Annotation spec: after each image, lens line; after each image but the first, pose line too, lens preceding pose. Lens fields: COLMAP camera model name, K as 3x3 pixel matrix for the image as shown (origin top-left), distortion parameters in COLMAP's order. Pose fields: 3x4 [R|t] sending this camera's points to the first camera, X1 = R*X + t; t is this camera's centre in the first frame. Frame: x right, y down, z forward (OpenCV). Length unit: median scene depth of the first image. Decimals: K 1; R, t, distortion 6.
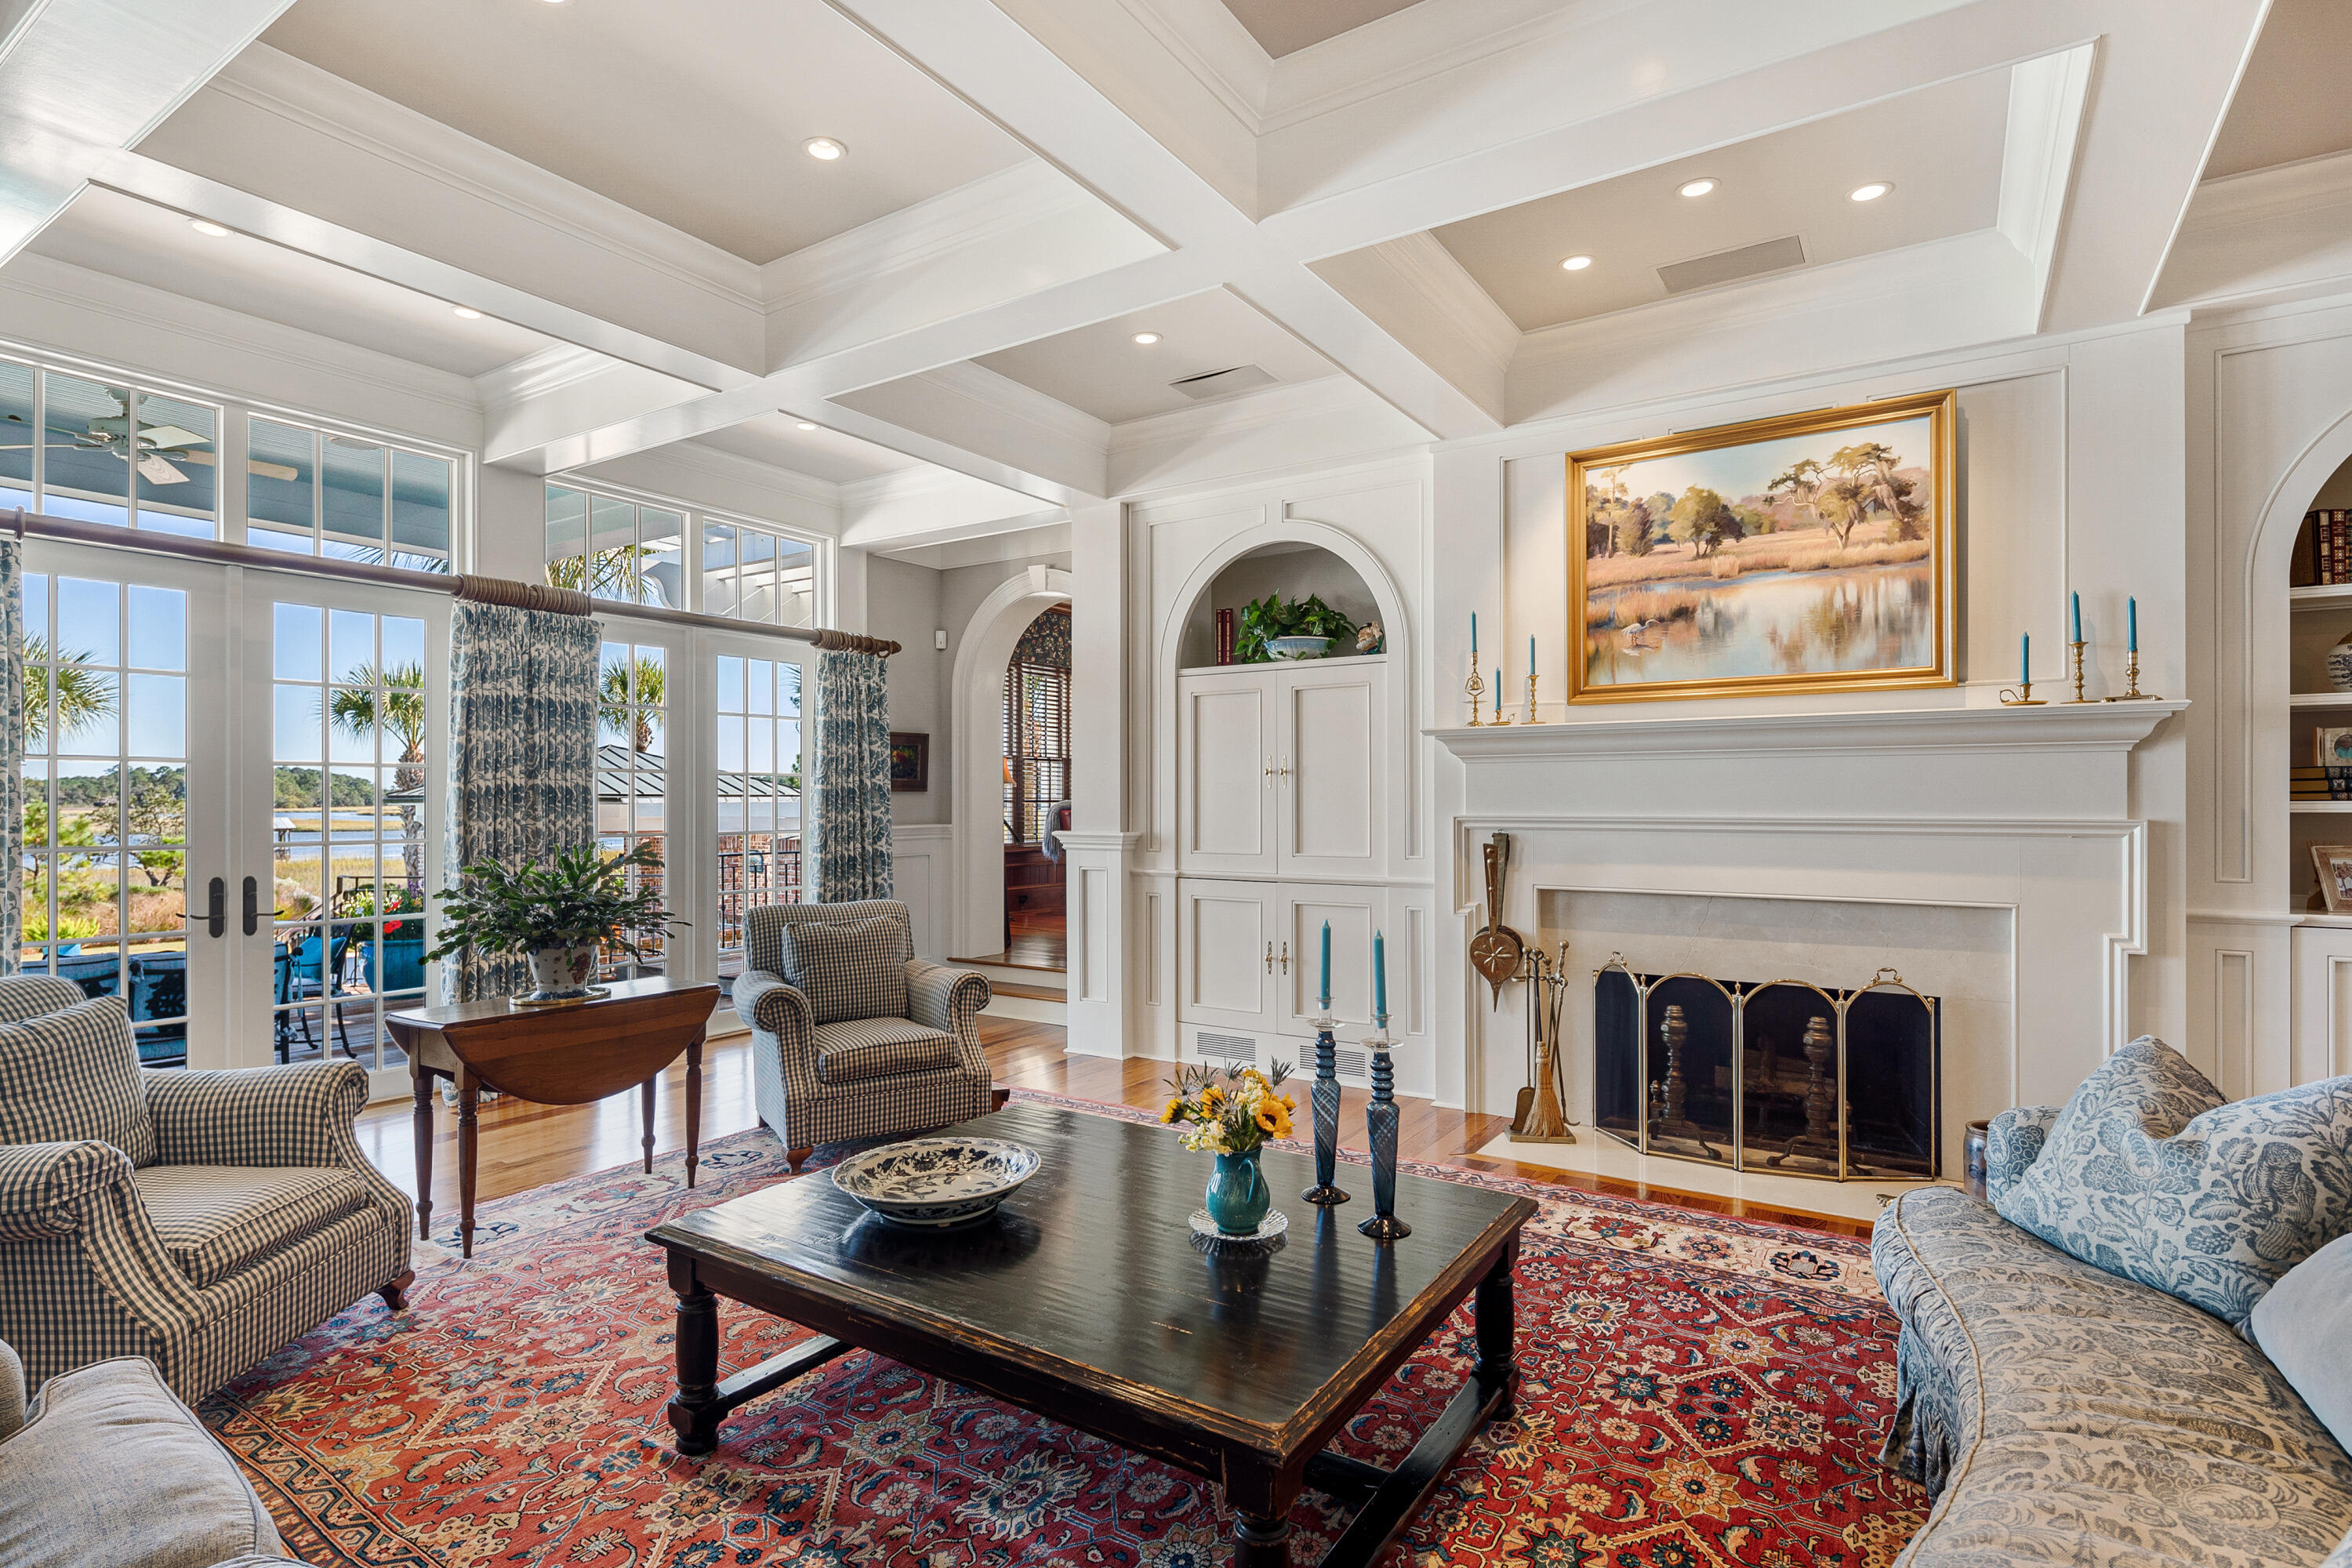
lens RADIAL K [[1152.7, 0, 1172.9], [0, 1152.7, 793.1], [0, 0, 1]] dist [0.000336, -0.001819]
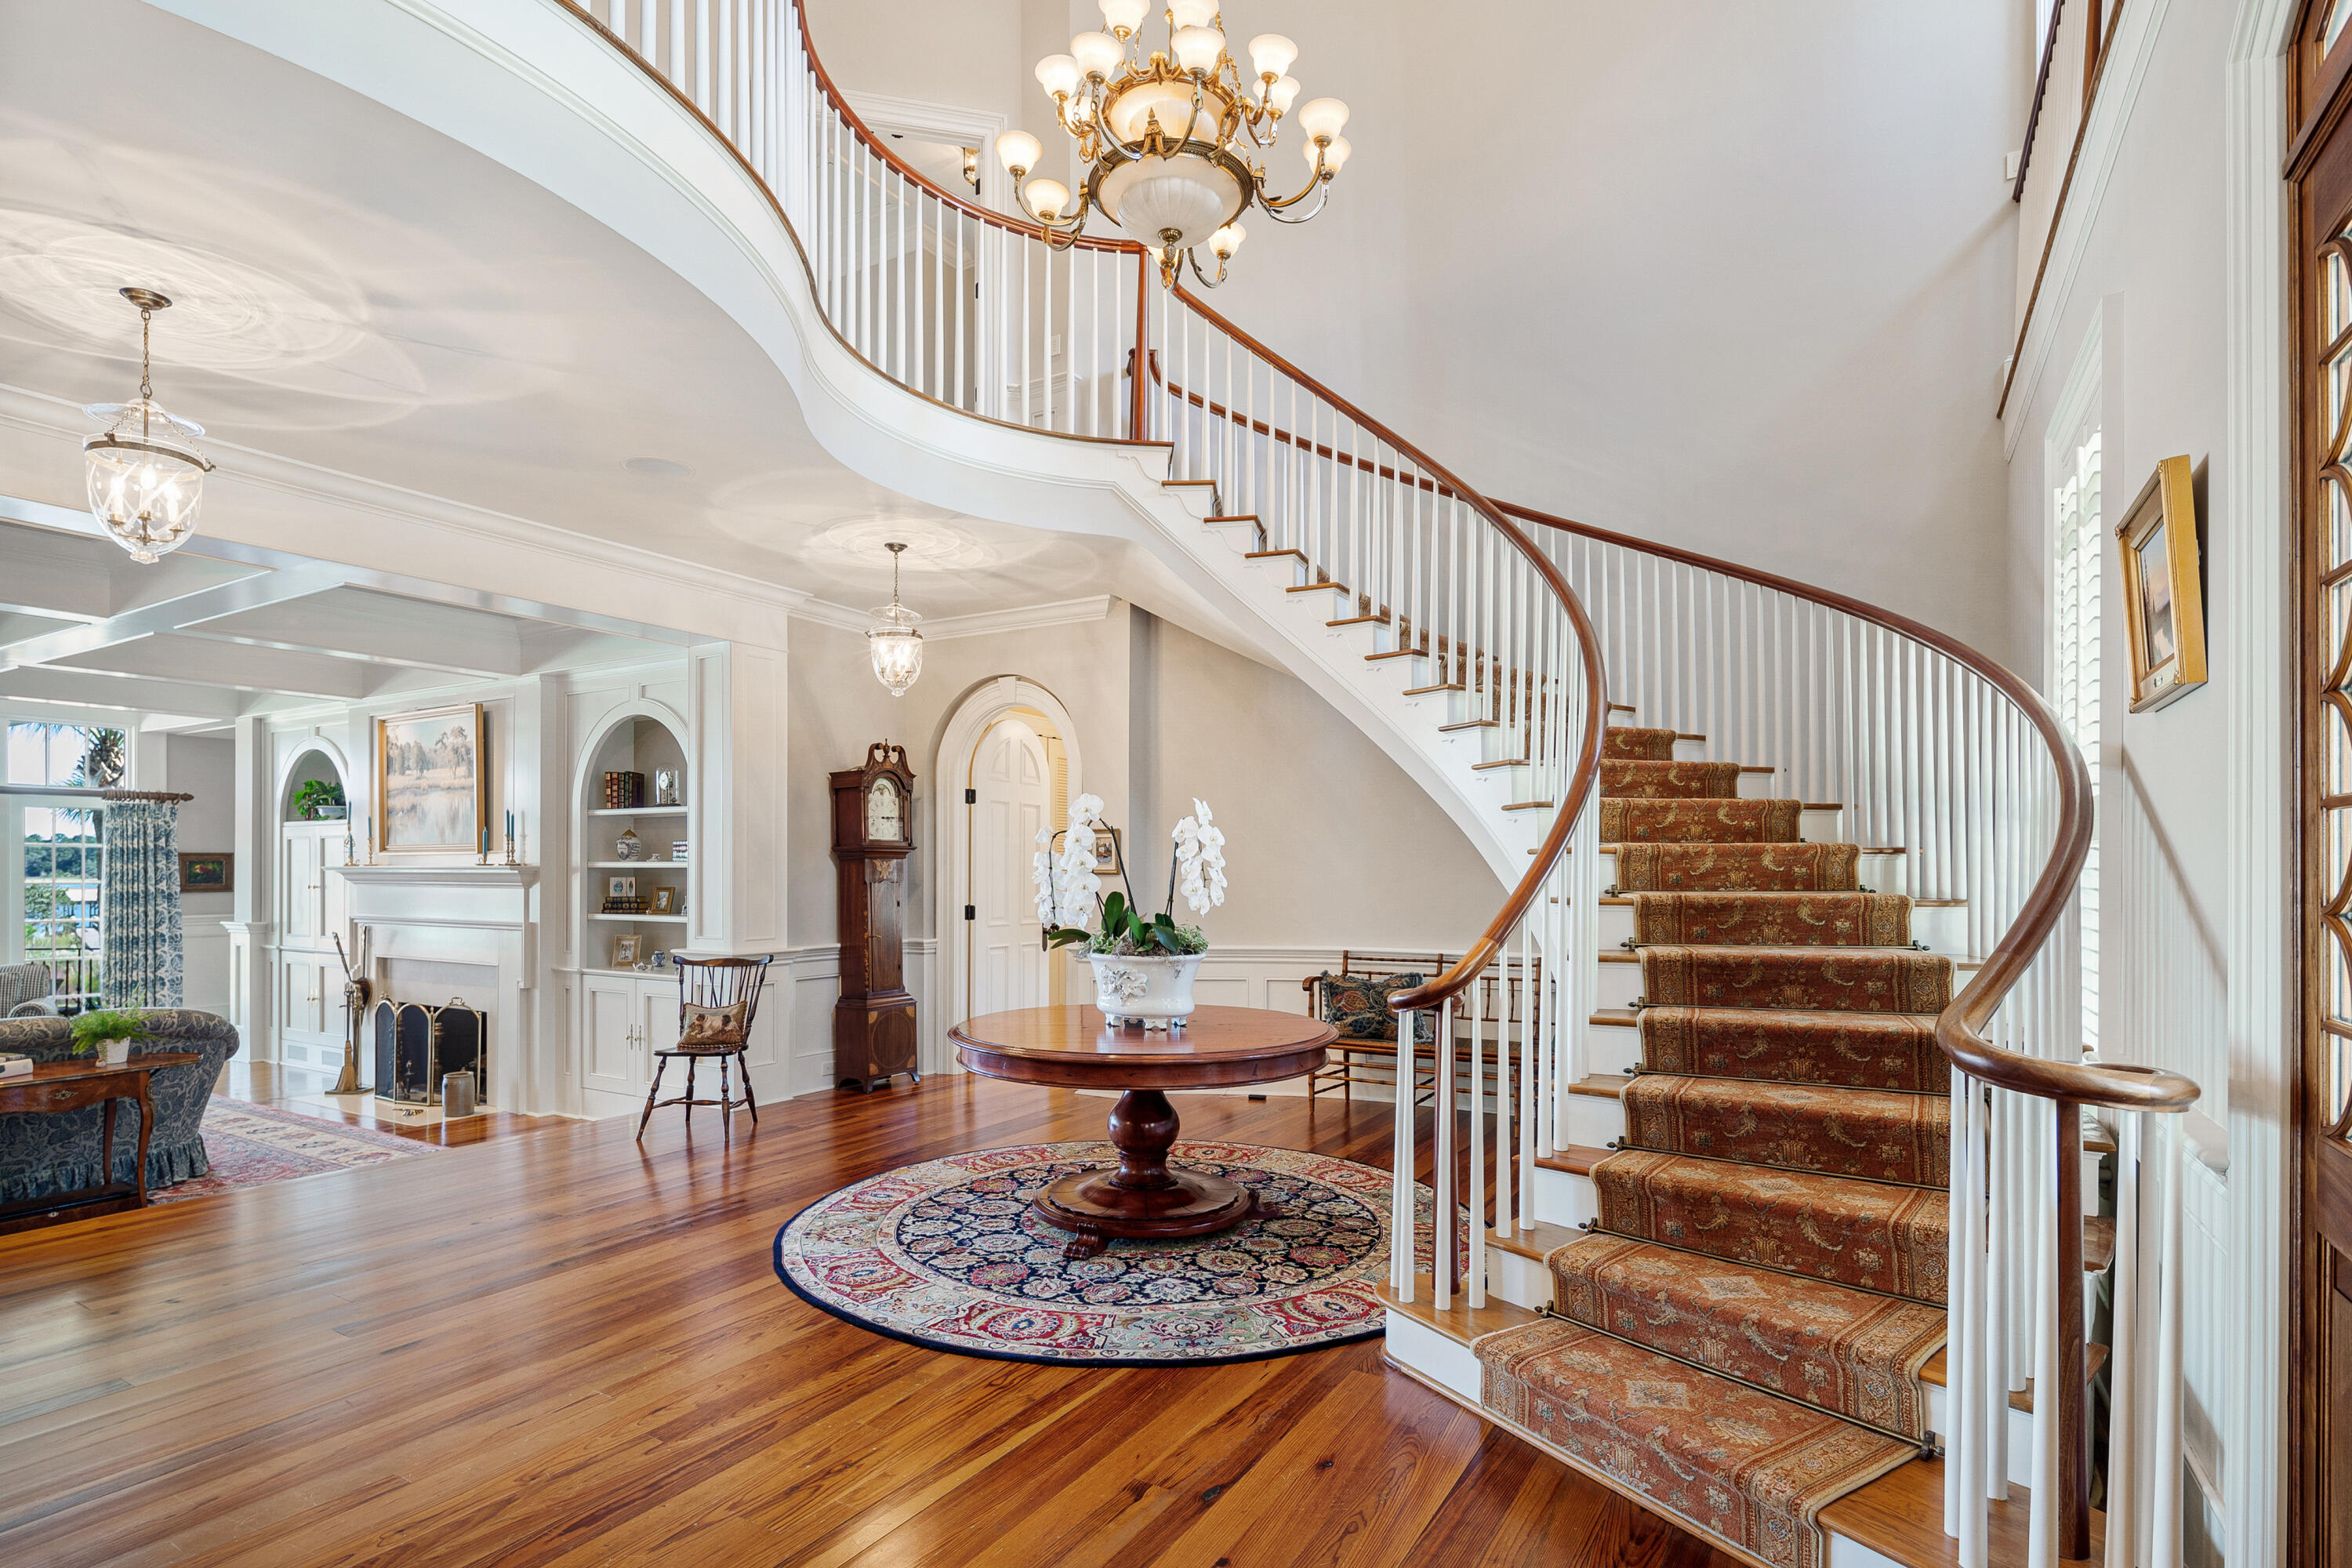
lens RADIAL K [[1151.6, 0, 1179.5], [0, 1151.6, 841.1], [0, 0, 1]] dist [0.001578, -0.000022]
pose [[0.998717, 0.012616, 0.049046, 1.417303], [-0.010895, 0.999321, -0.035192, -0.045193], [-0.049457, 0.034613, 0.998176, -0.814708]]
